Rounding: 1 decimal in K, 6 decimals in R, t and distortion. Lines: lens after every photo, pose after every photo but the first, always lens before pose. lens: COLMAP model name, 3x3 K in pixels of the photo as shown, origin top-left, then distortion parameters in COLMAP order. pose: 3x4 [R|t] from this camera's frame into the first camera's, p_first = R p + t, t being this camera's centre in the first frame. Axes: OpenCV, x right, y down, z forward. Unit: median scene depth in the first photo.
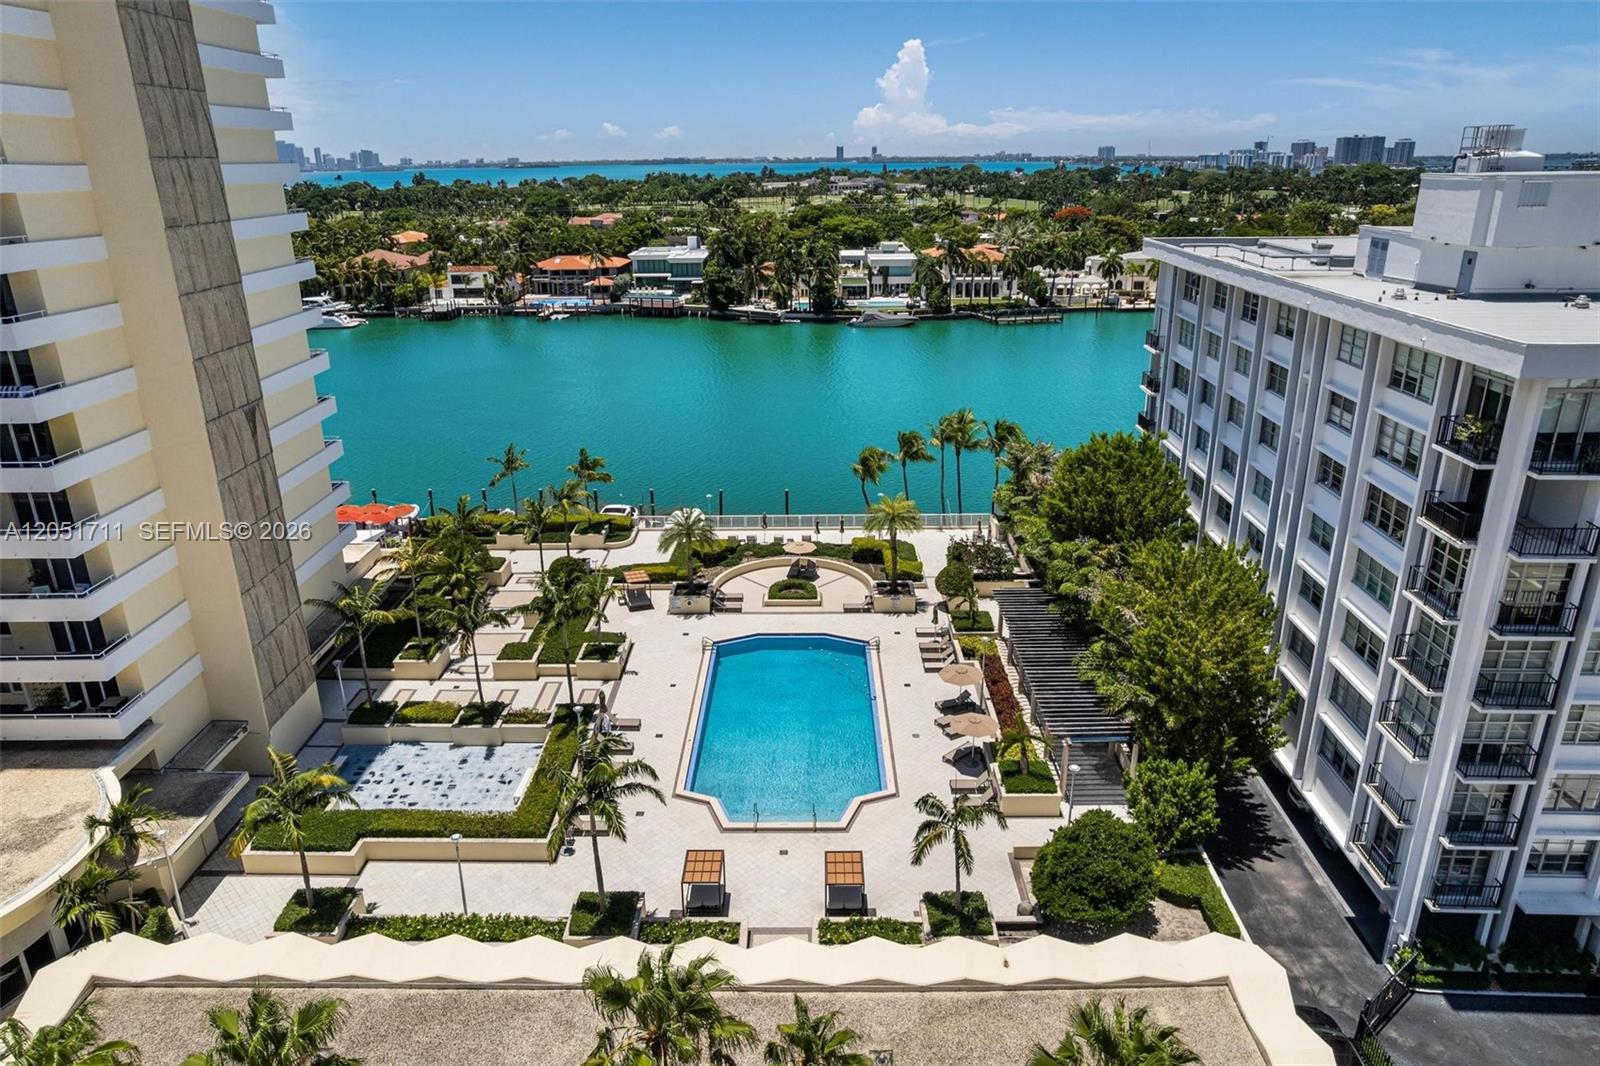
lens RADIAL K [[1030.7, 0, 780.2], [0, 1030.7, 527.4], [0, 0, 1]] dist [-0.034376, 0.000746]
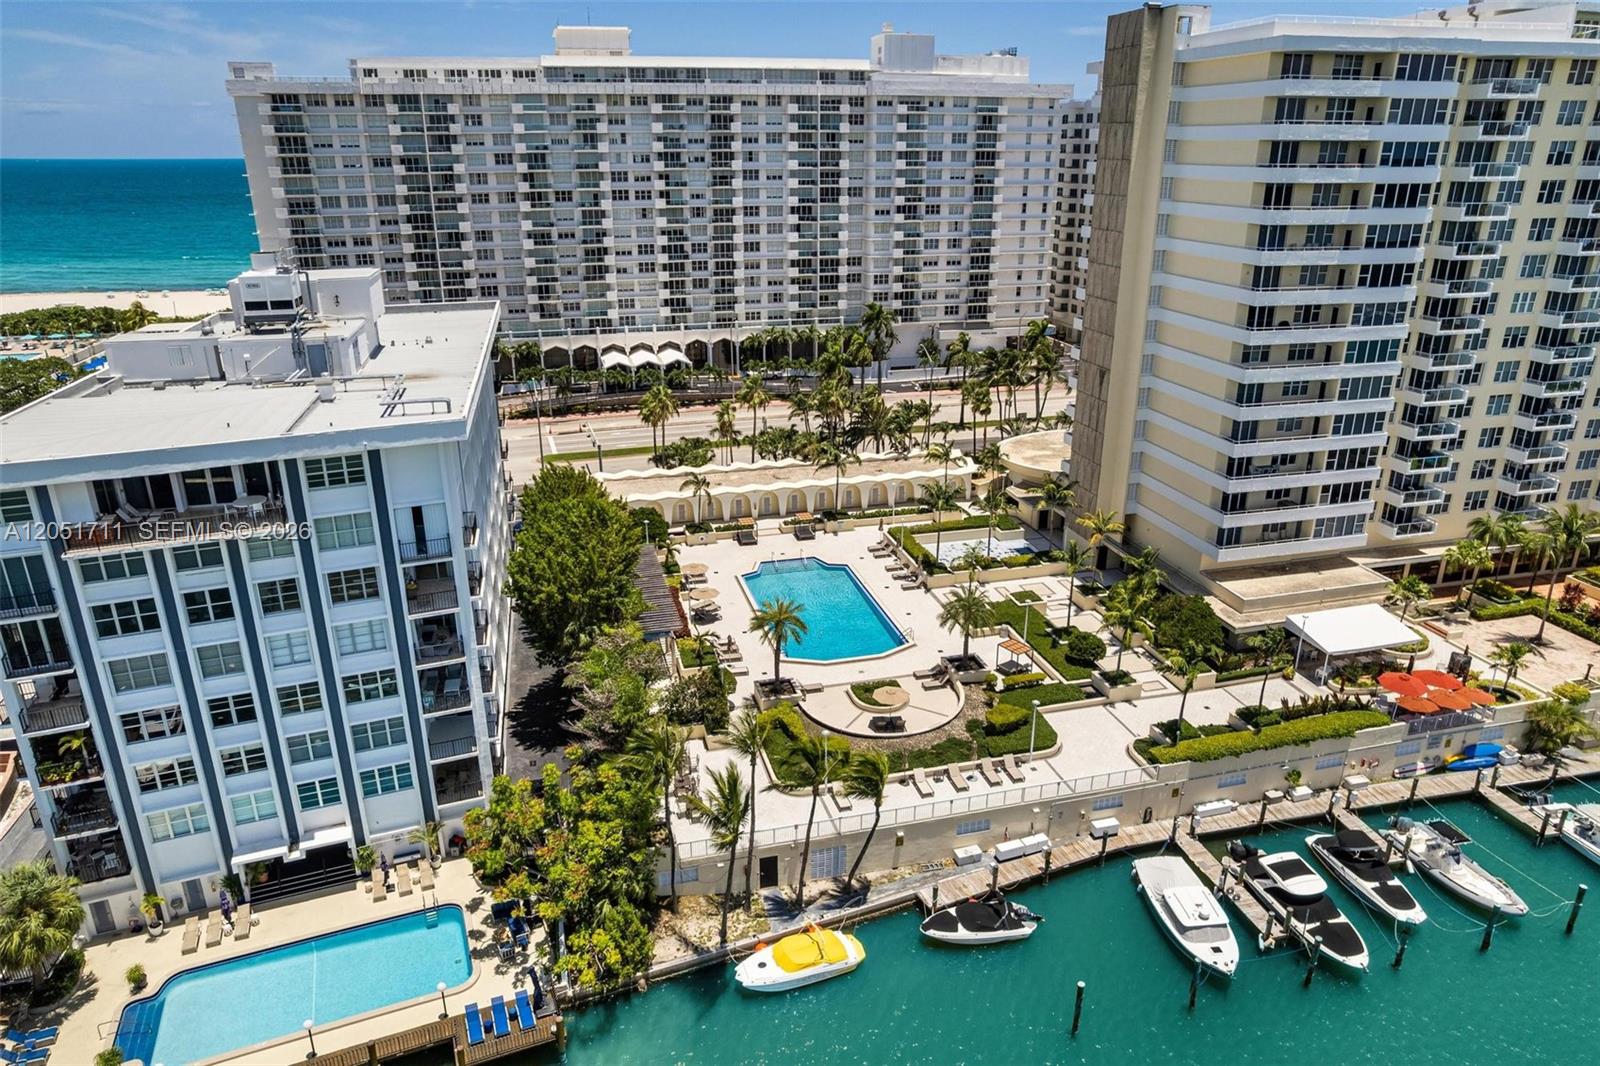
lens RADIAL K [[1006.1, 0, 770.4], [0, 1006.1, 524.6], [0, 0, 1]] dist [-0.050696, 0.001266]
pose [[-0.970801, 0.098909, -0.218547, 0.447273], [-0.065056, 0.768346, 0.636720, -0.973042], [0.230896, 0.632346, -0.739476, 2.306742]]
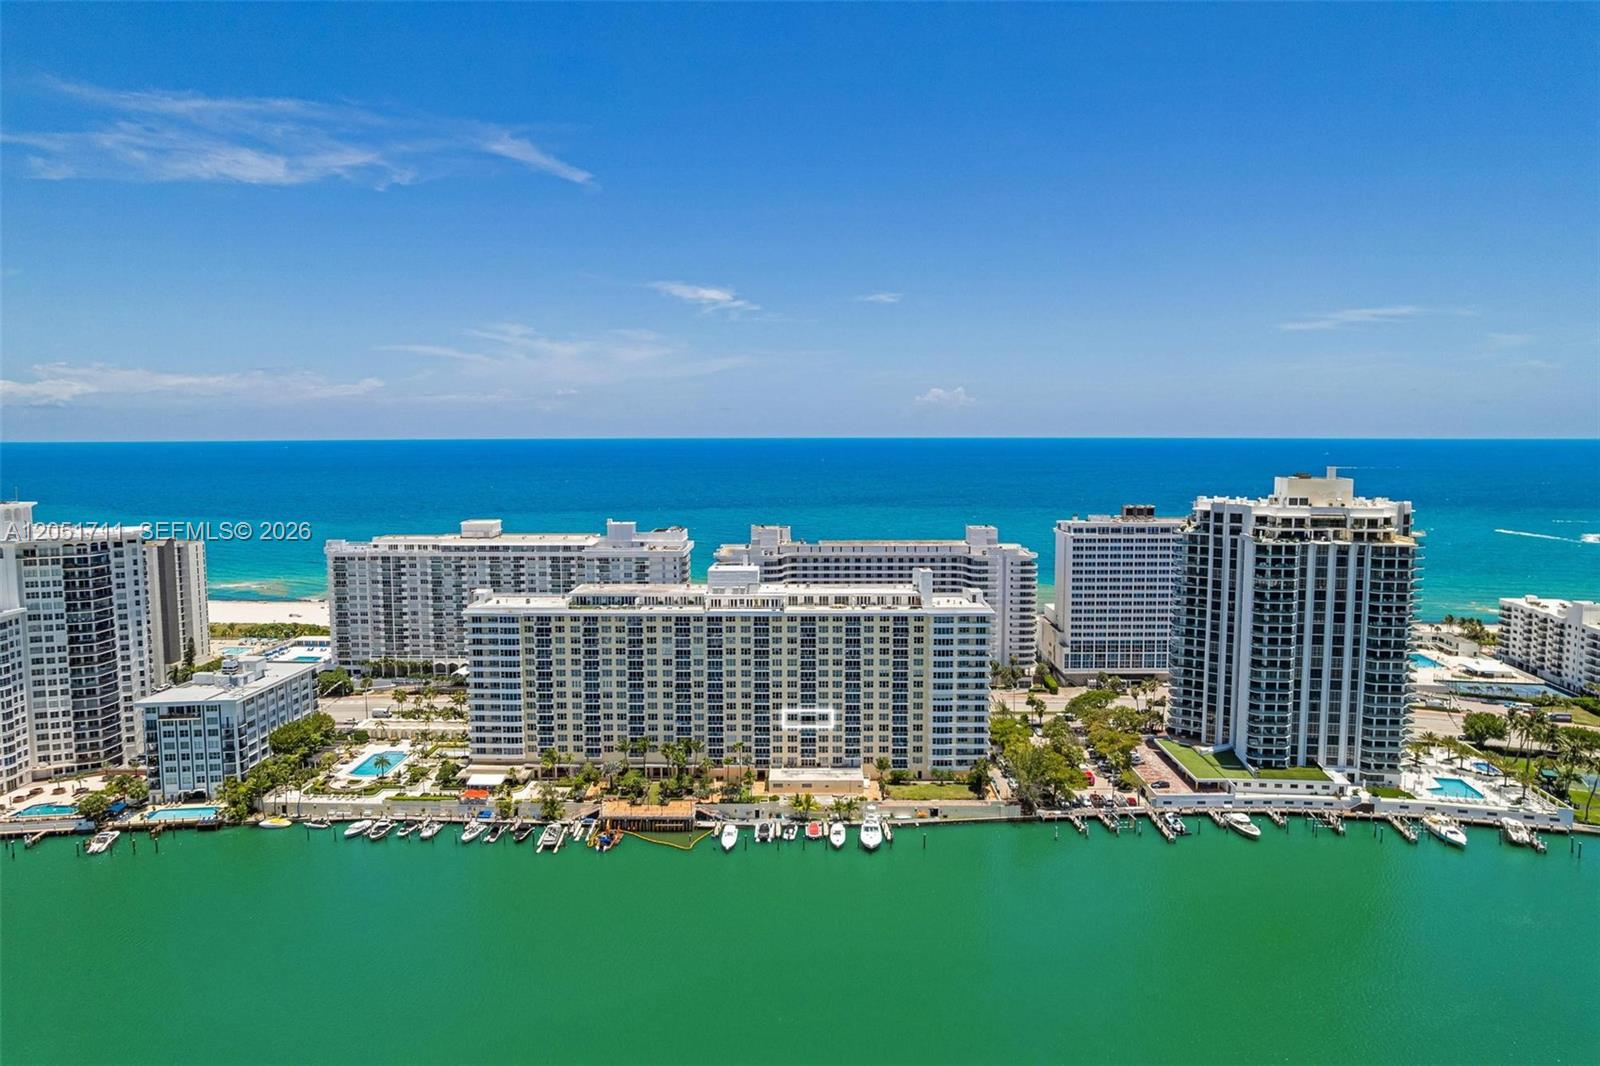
lens RADIAL K [[977.7, 0, 756.7], [0, 977.7, 550.9], [0, 0, 1]] dist [-0.033501, 0.001042]
pose [[-0.999414, 0.012721, 0.031785, -2.198875], [0.025350, 0.898964, 0.437288, -3.065903], [-0.023011, 0.437838, -0.898759, 5.317205]]
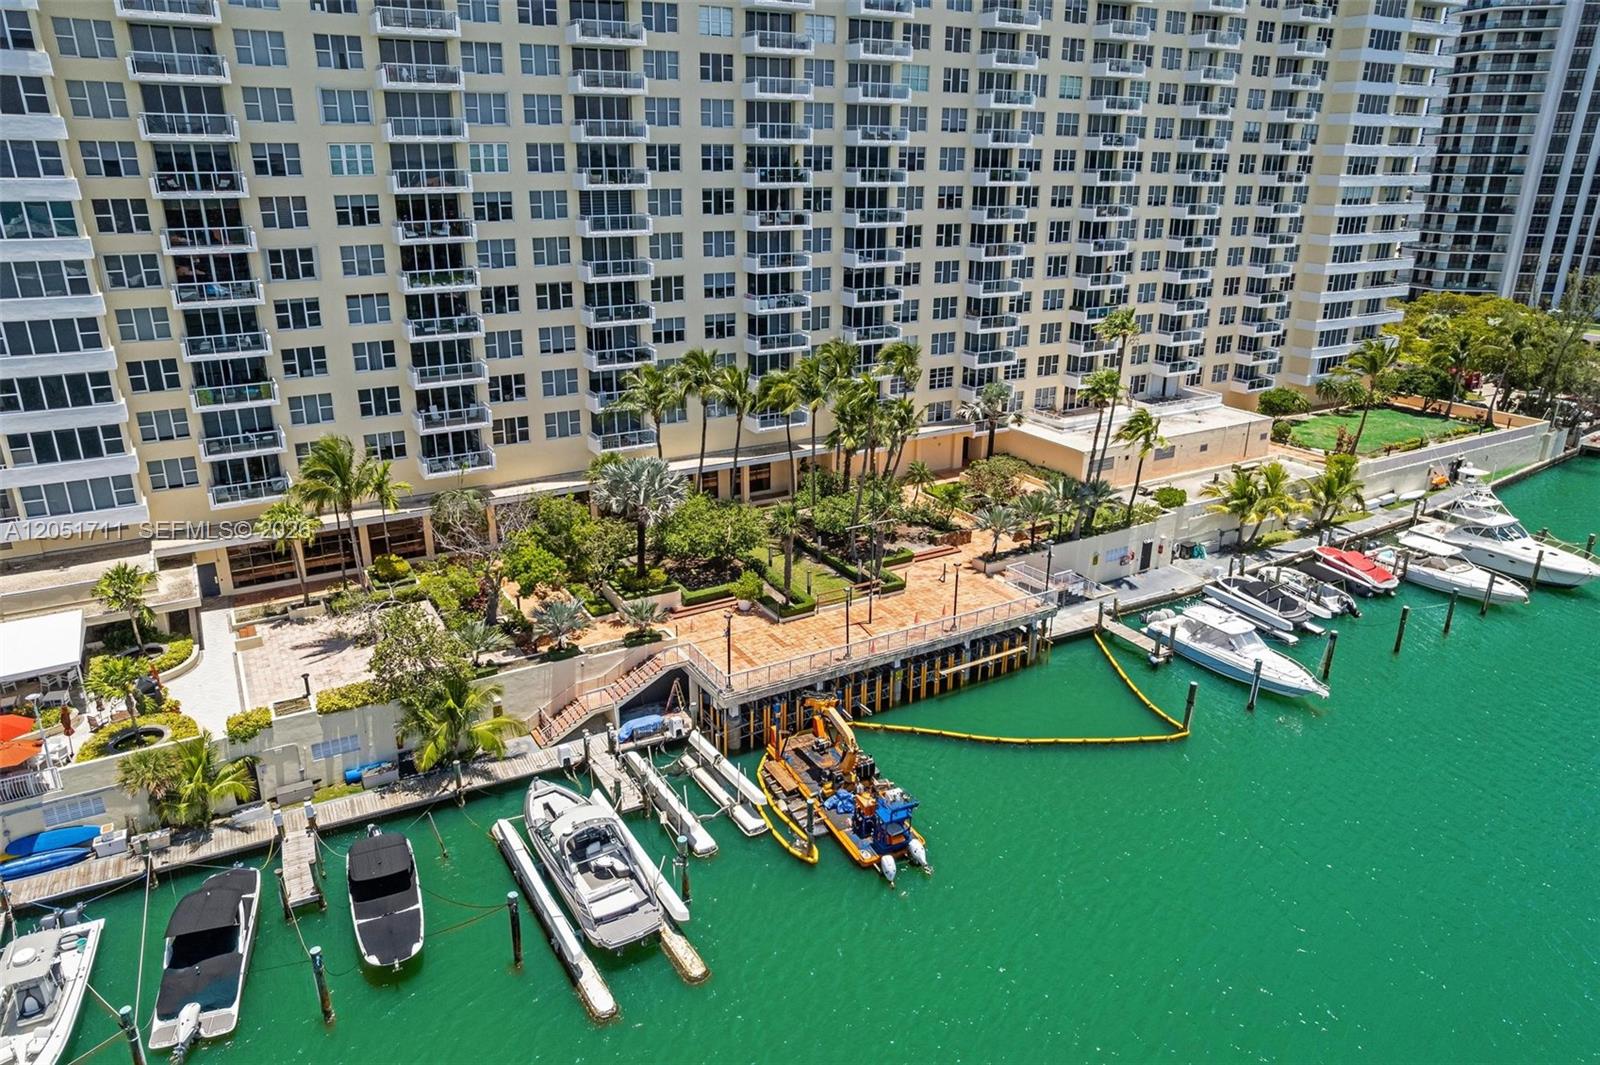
lens RADIAL K [[1030.7, 0, 780.2], [0, 1030.7, 526.9], [0, 0, 1]] dist [-0.034376, 0.000746]
pose [[-0.864098, 0.171954, -0.473039, -0.916831], [-0.169263, 0.785818, 0.594844, -0.754735], [0.474009, 0.594072, -0.649919, 2.410215]]
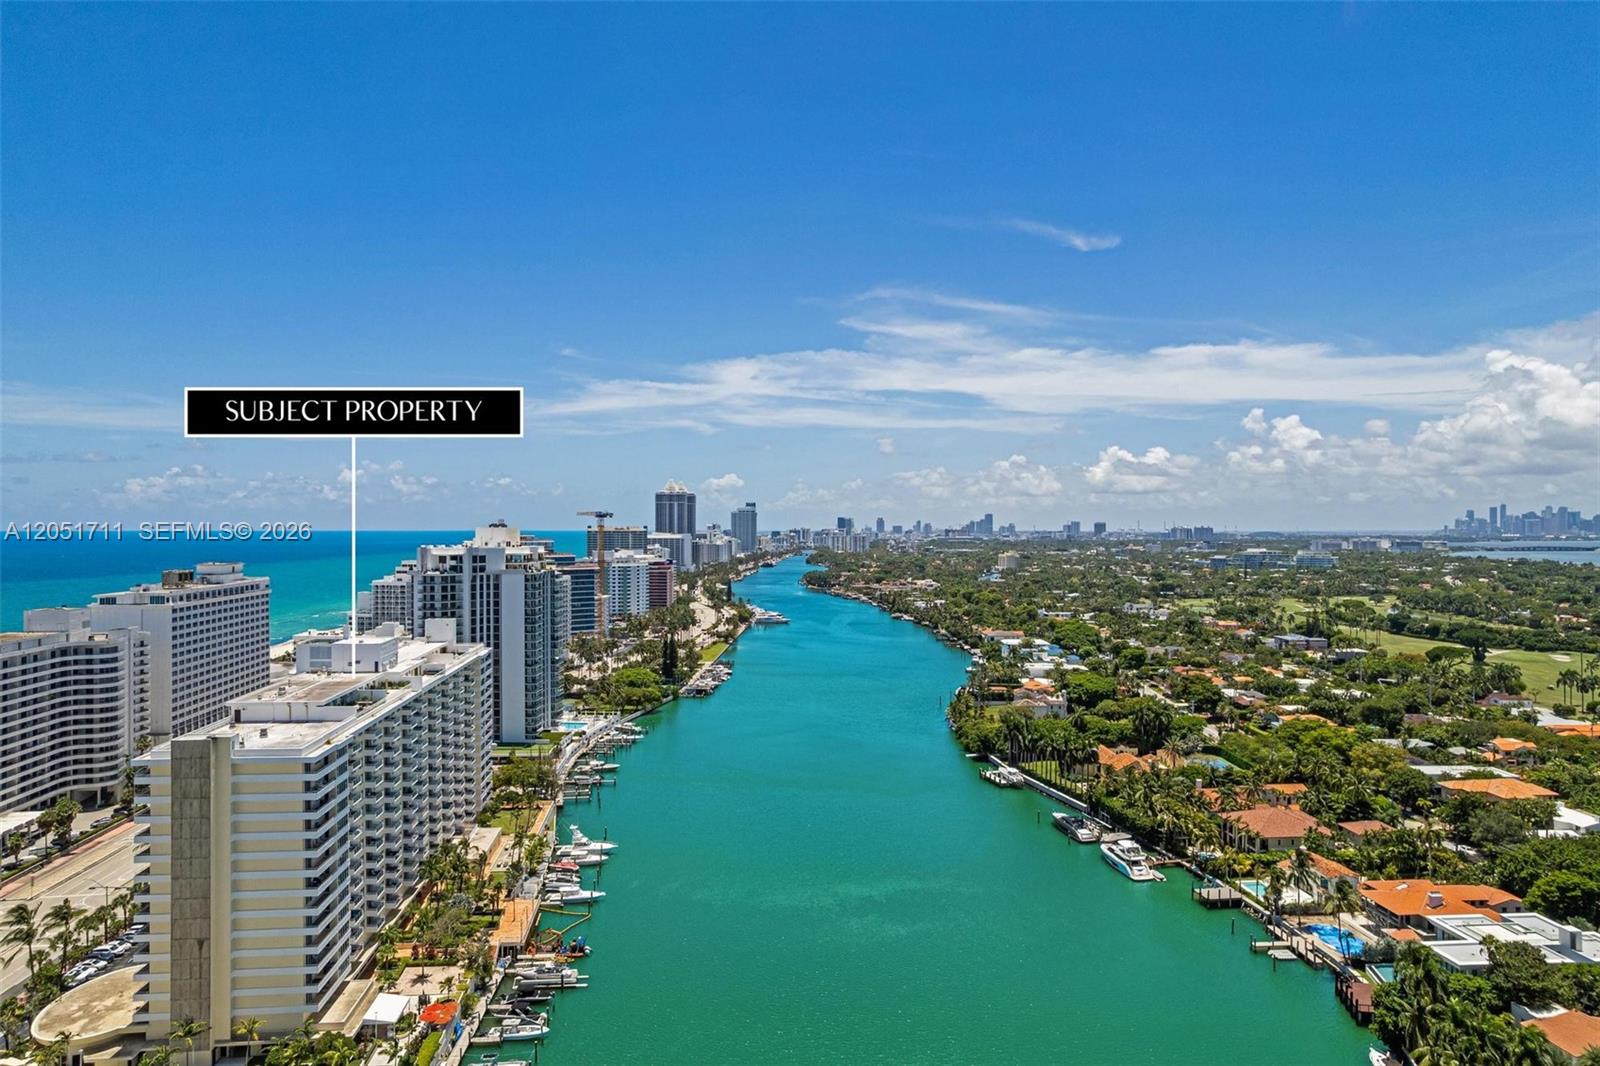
lens RADIAL K [[1046.9, 0, 802.6], [0, 1046.9, 507.4], [0, 0, 1]] dist [-0.142697, 0.166760]
pose [[0.103436, -0.003378, -0.994630, 2.548861], [-0.333353, 0.942042, -0.037866, -1.738331], [0.937111, 0.335479, 0.096315, 1.902063]]
